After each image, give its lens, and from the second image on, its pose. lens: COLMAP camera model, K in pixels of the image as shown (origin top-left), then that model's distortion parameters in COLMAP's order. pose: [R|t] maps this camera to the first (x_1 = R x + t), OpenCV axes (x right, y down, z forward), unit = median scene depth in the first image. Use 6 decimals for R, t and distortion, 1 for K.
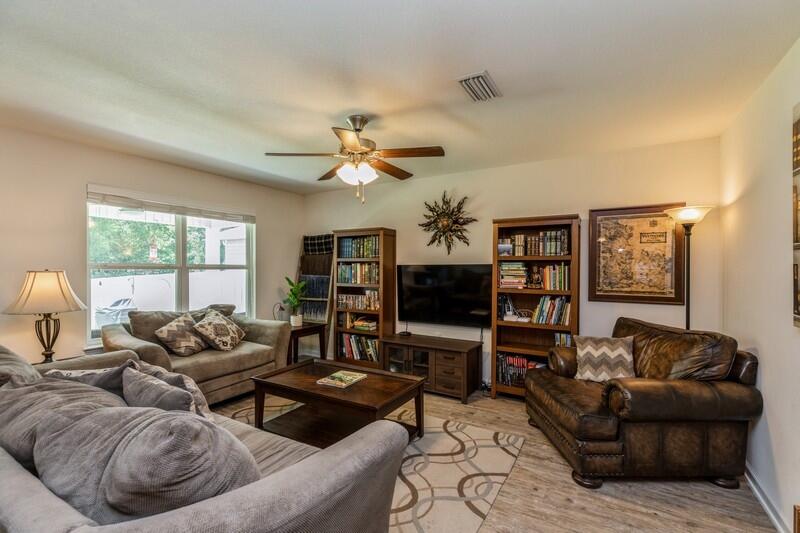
lens RADIAL K [[359.5, 0, 398.7], [0, 359.5, 271.3], [0, 0, 1]] dist [0.009972, -0.003812]
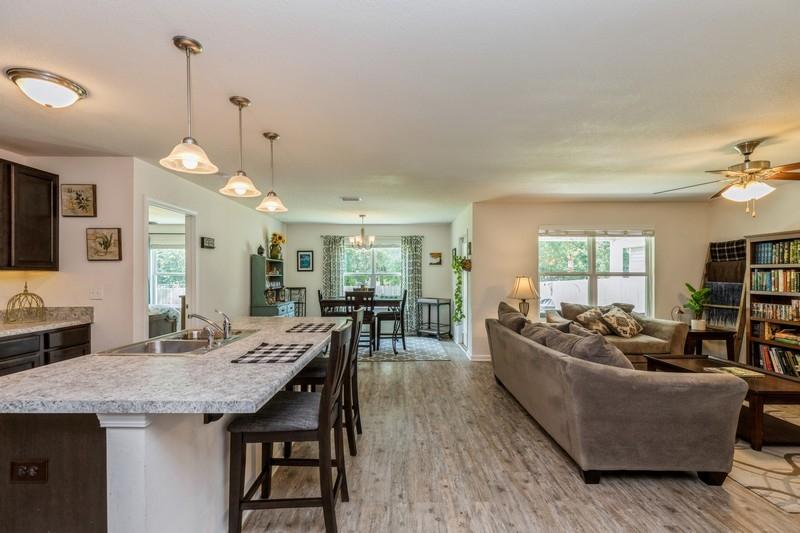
lens RADIAL K [[359.5, 0, 397.6], [0, 359.5, 273.5], [0, 0, 1]] dist [0.009972, -0.003812]
pose [[0.519493, -0.004974, -0.854460, 0.185371], [-0.006915, 0.999926, -0.010025, 0.003786], [0.854447, 0.011117, 0.519420, -0.344718]]
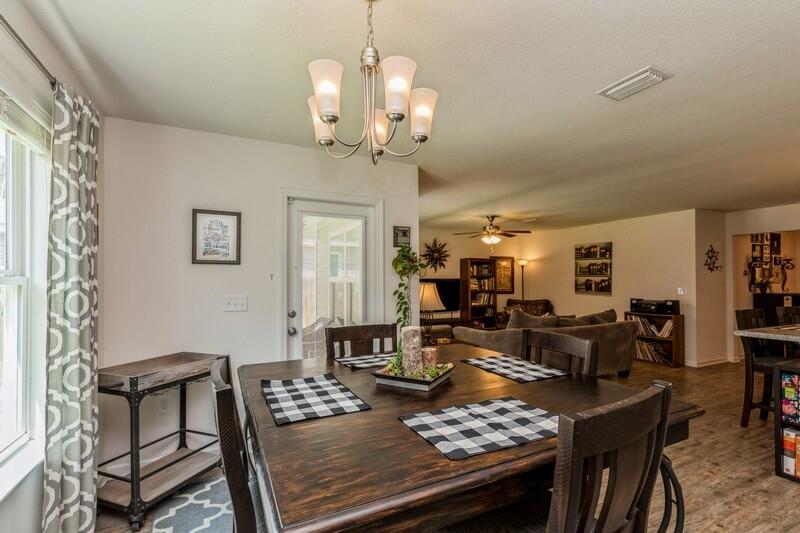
lens RADIAL K [[359.5, 0, 395.8], [0, 359.5, 274.3], [0, 0, 1]] dist [0.009972, -0.003812]
pose [[0.548087, 0.013027, 0.836320, -1.553648], [0.006926, 0.999774, -0.020113, -0.004102], [-0.836393, 0.016816, 0.547873, 0.165940]]
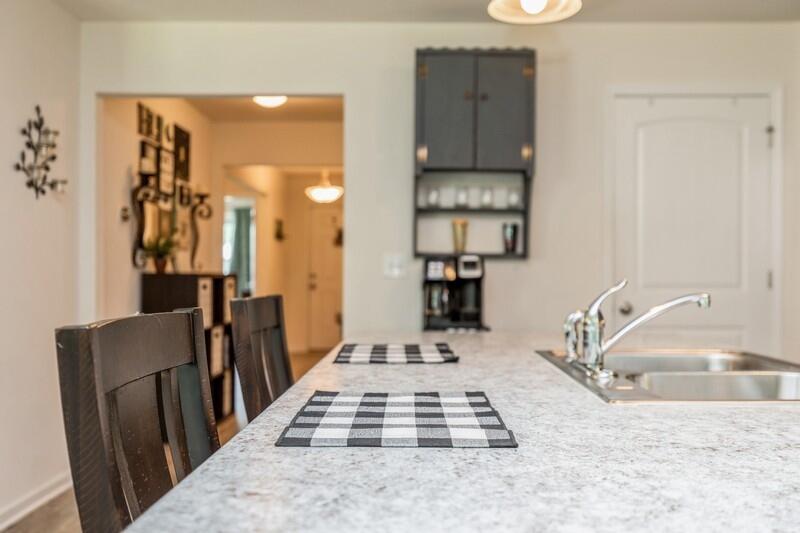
lens RADIAL K [[789.9, 0, 400.0], [0, 789.9, 273.2], [0, 0, 1]] dist [0.002787, 0.000000]
pose [[-0.497662, -0.006672, 0.867345, -0.710412], [0.001396, 0.999963, 0.008492, 0.046614], [-0.867370, 0.005437, -0.497634, 0.001810]]
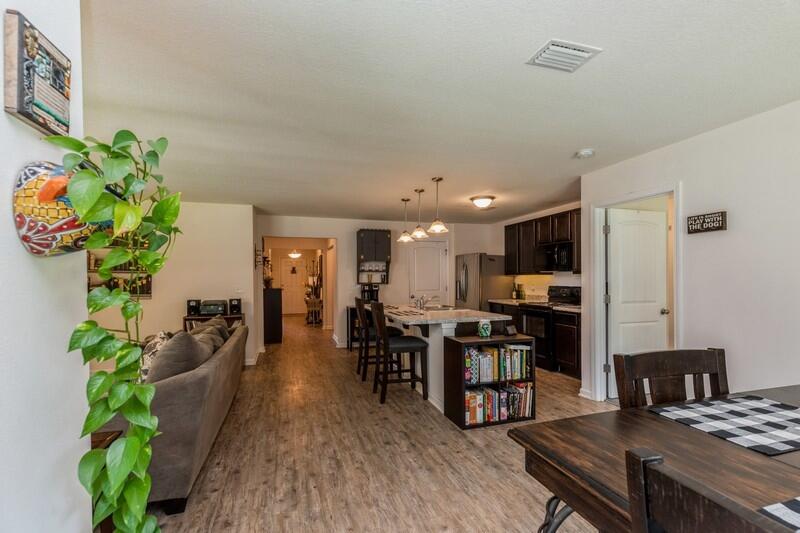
lens RADIAL K [[359.5, 0, 405.3], [0, 359.5, 285.5], [0, 0, 1]] dist [0.009972, -0.003812]
pose [[-0.759835, -0.013475, 0.649977, -1.102771], [0.009088, 0.999467, 0.031345, -0.007758], [-0.650053, 0.029724, -0.759308, 0.613870]]
